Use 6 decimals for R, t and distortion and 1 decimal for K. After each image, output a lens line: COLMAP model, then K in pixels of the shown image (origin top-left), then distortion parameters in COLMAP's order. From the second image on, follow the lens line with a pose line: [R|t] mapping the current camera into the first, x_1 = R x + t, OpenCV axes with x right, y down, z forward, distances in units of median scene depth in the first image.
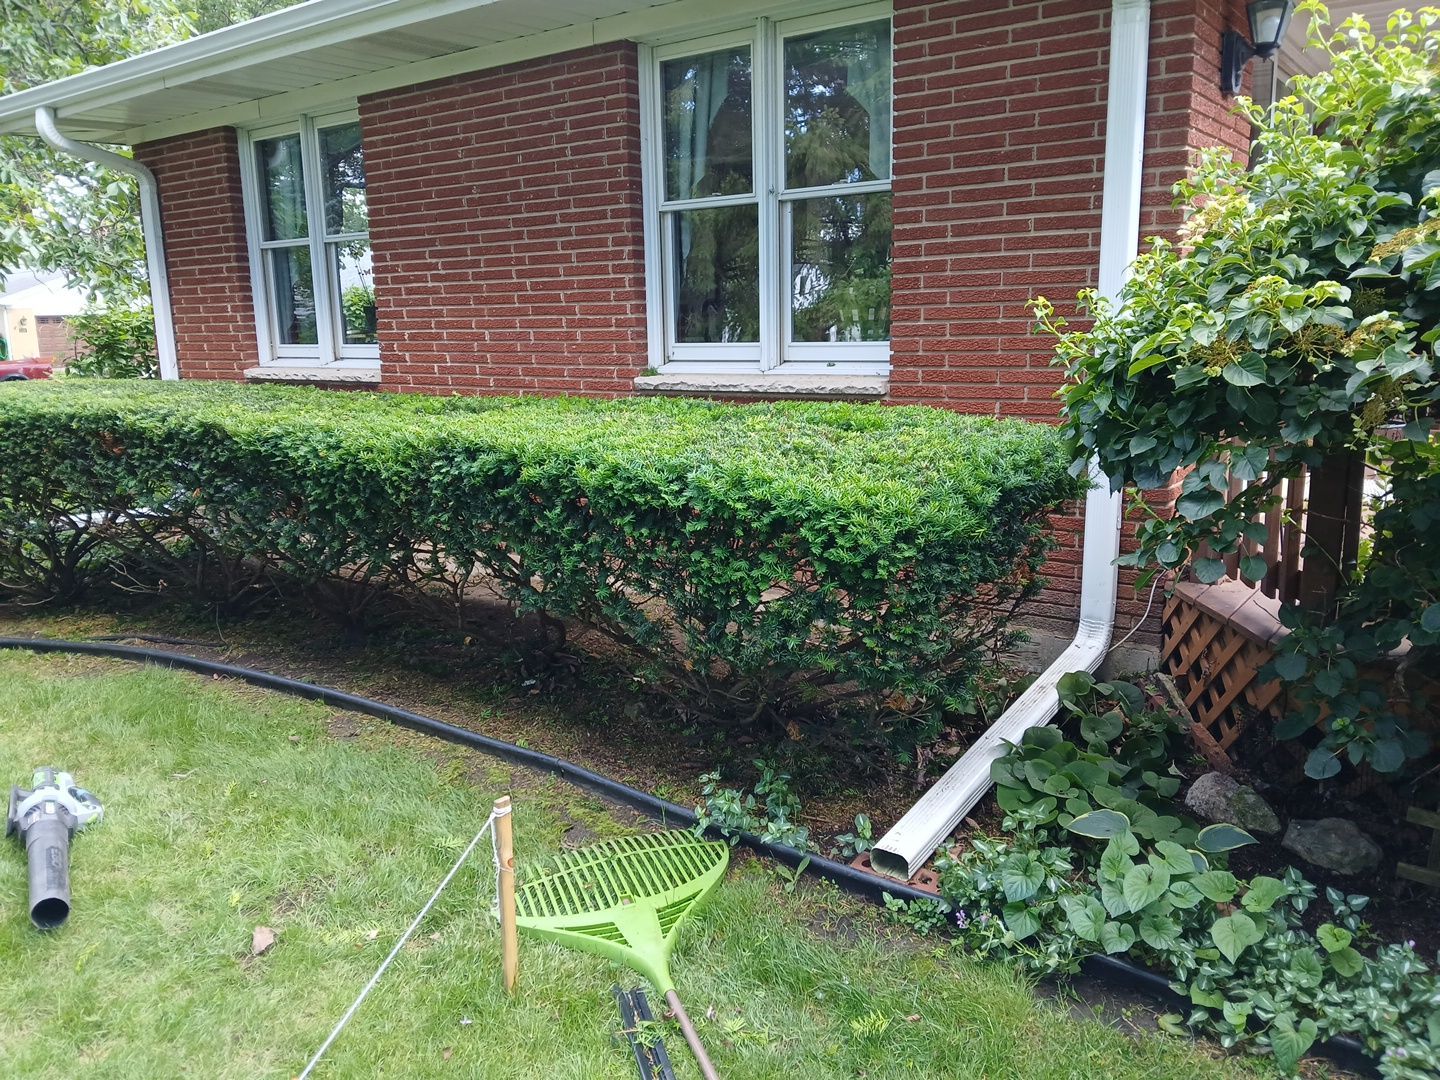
lens RADIAL K [[1118.1, 0, 720.0], [0, 1118.1, 540.0], [0, 0, 1]] dist [0.115106, -0.207667]
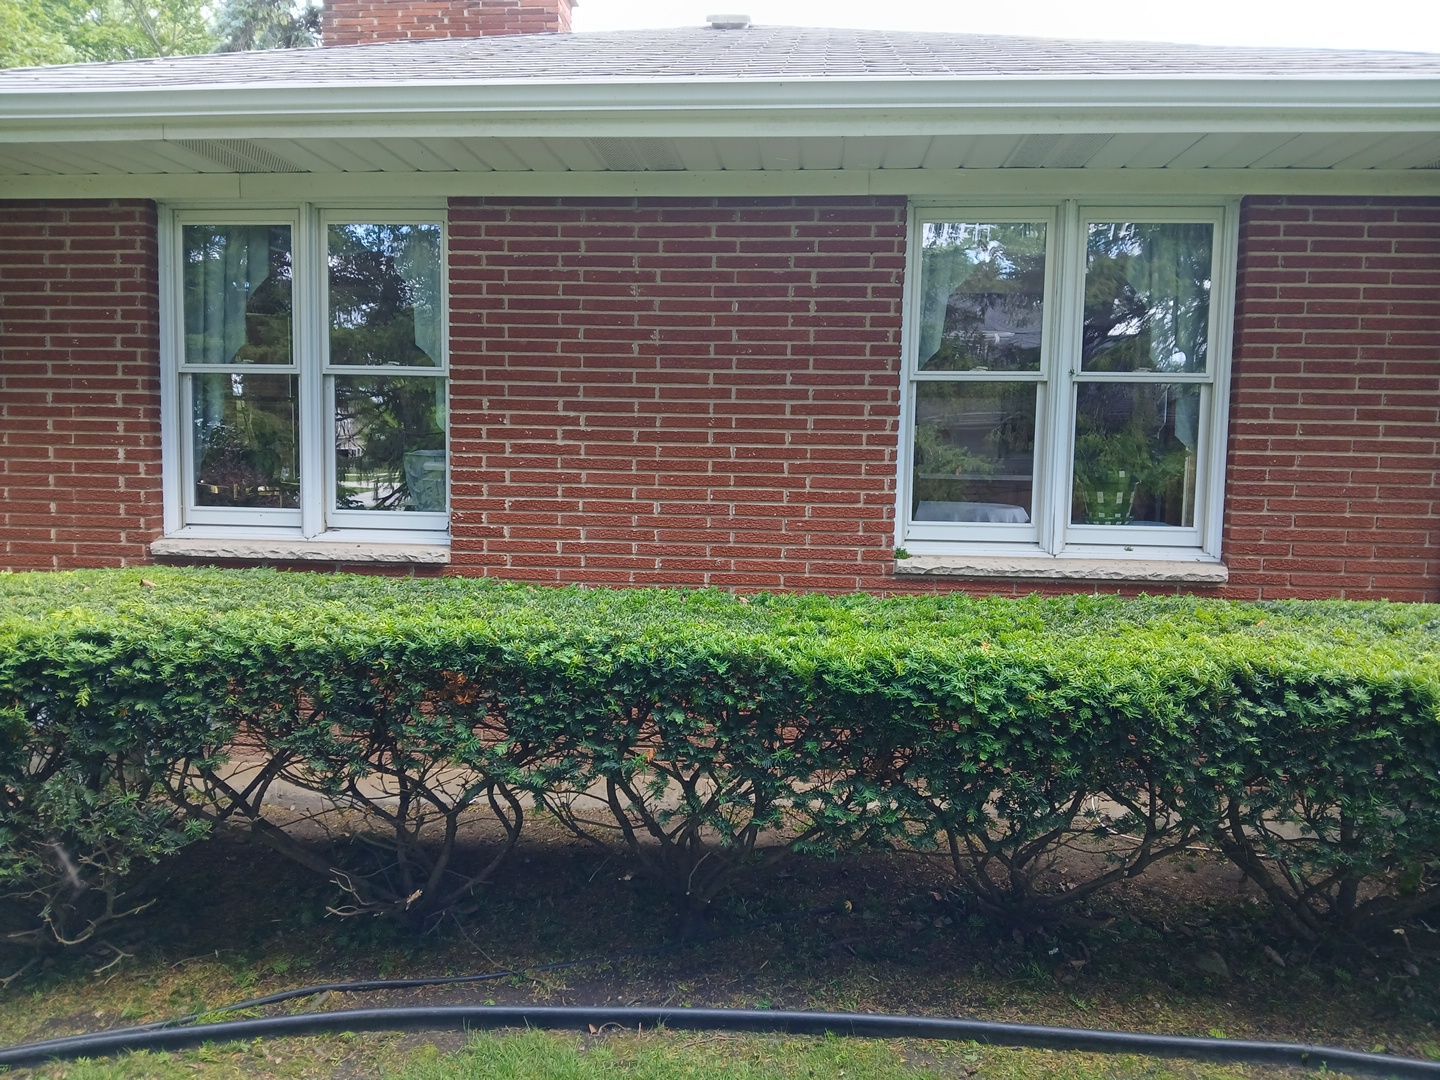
lens RADIAL K [[955.6, 0, 719.1], [0, 955.6, 595.8], [0, 0, 1]] dist [0.066683, -0.068822]
pose [[0.847317, -0.015869, 0.530851, -0.593086], [0.063611, 0.995390, -0.071777, -0.070193], [-0.527264, 0.094585, 0.844420, 0.427163]]
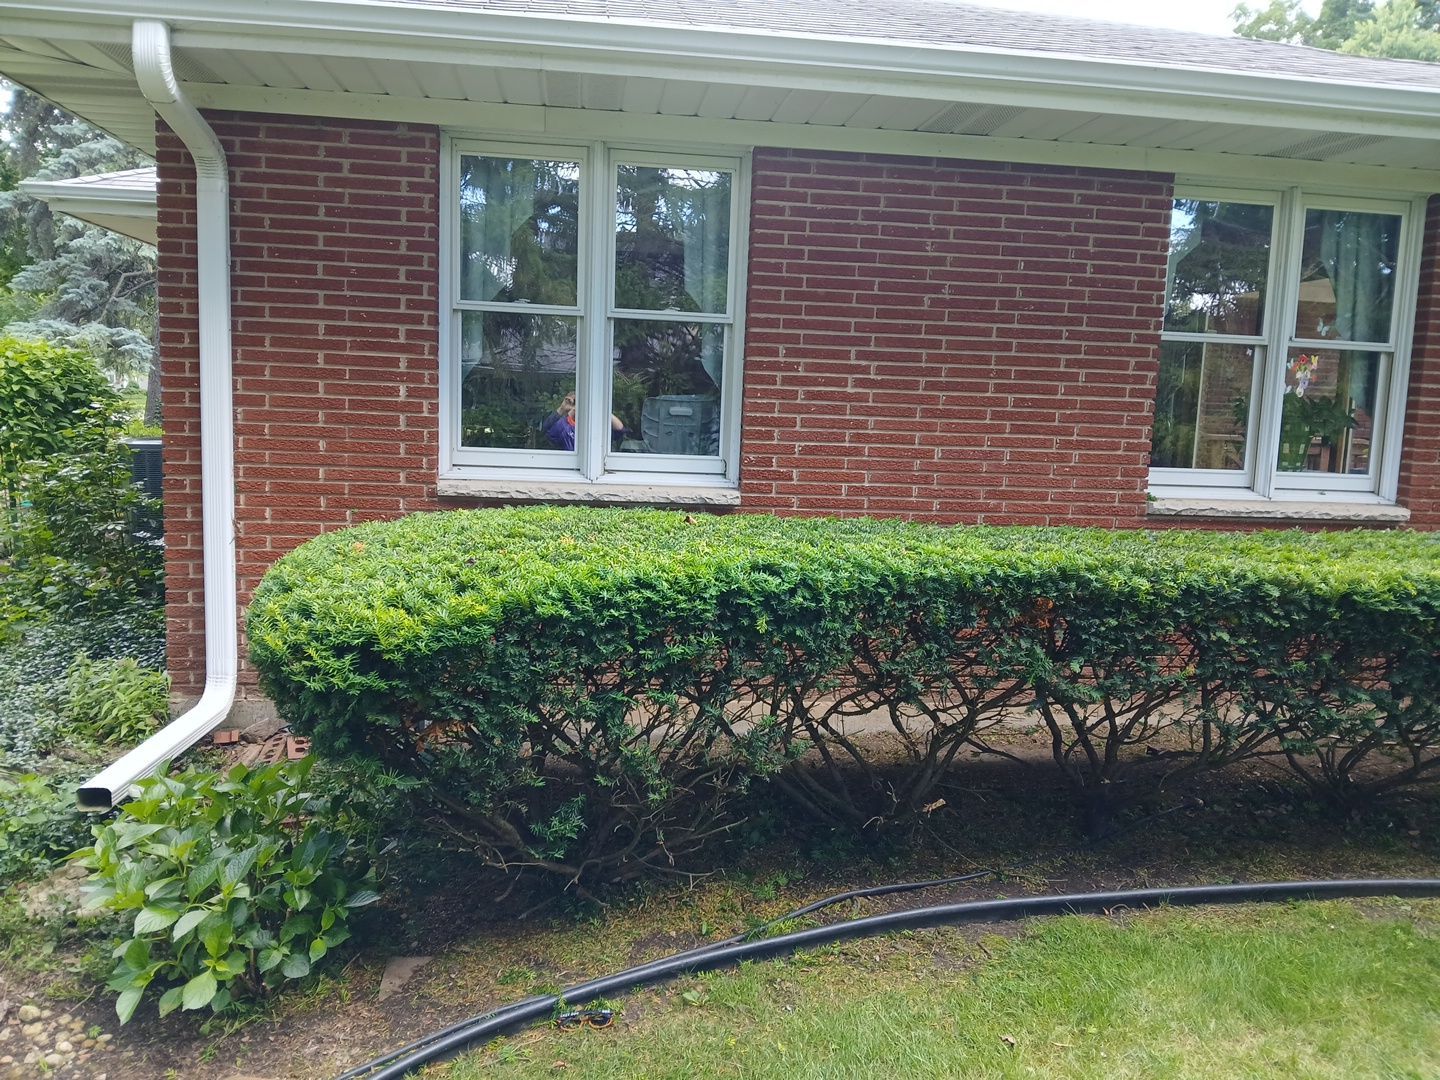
lens RADIAL K [[994.3, 0, 726.0], [0, 994.3, 567.1], [0, 0, 1]] dist [0.134955, -0.214244]
pose [[0.733340, -0.036186, 0.678899, -0.945466], [0.080984, 0.996122, -0.034383, -0.086905], [-0.675022, 0.080194, 0.733426, 0.597116]]
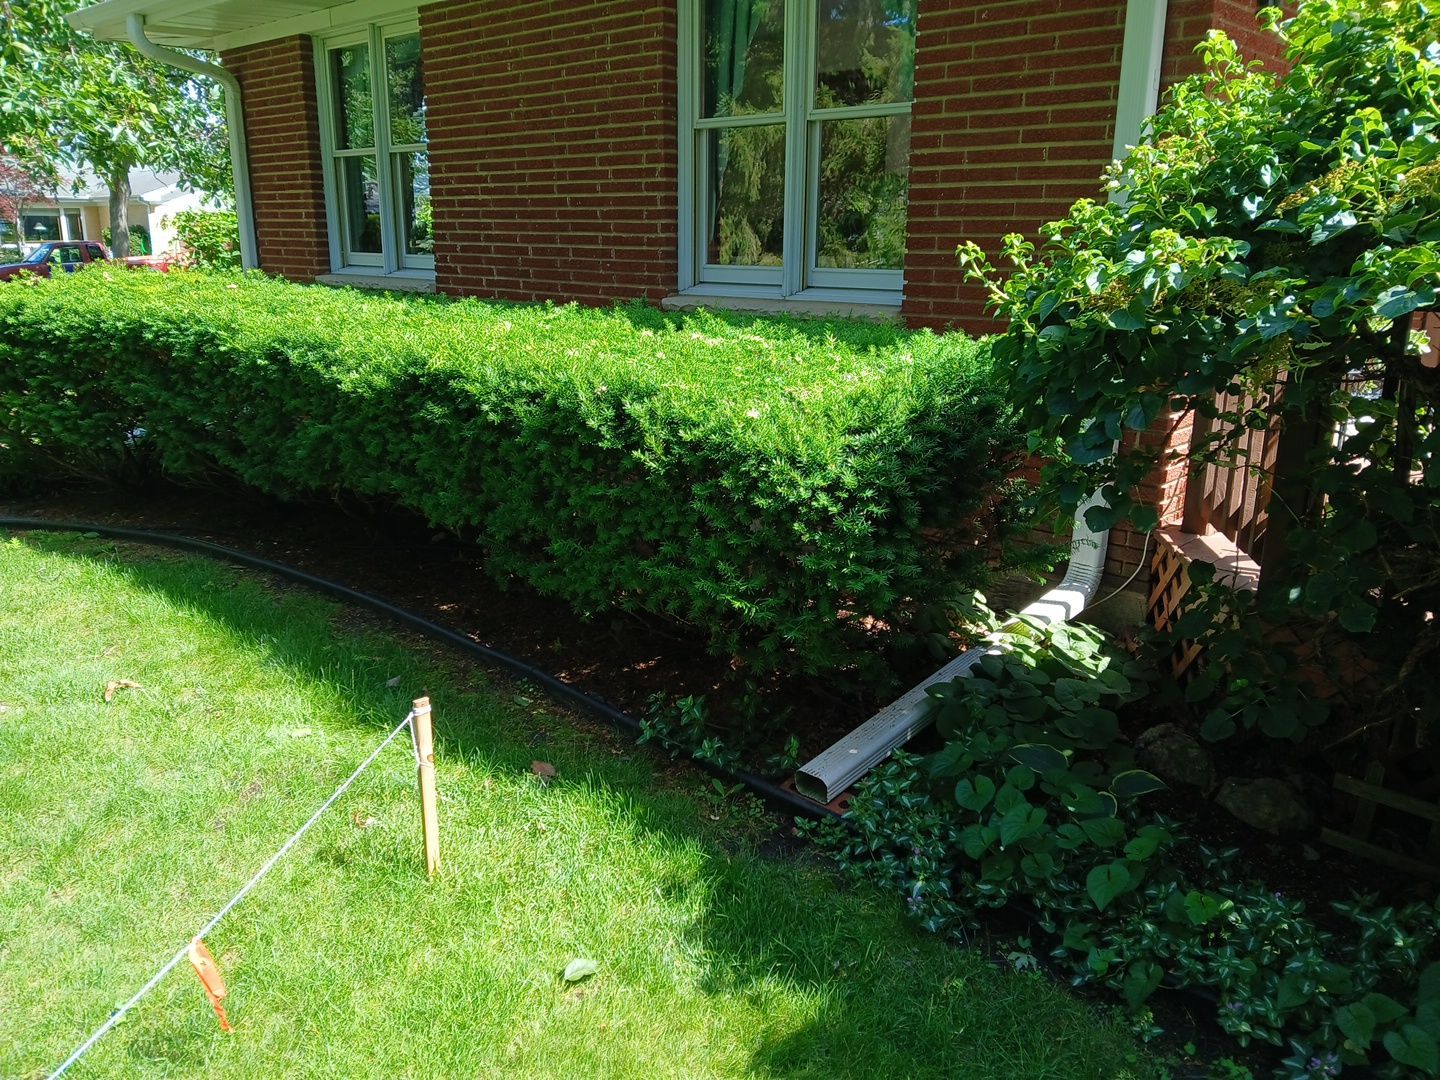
lens RADIAL K [[1124.9, 0, 717.2], [0, 1124.9, 535.7], [0, 0, 1]] dist [0.107707, -0.207437]
pose [[0.992853, 0.056083, -0.105348, 0.090074], [-0.048638, 0.996221, 0.071956, -0.007714], [0.108985, -0.066318, 0.991829, -0.012457]]
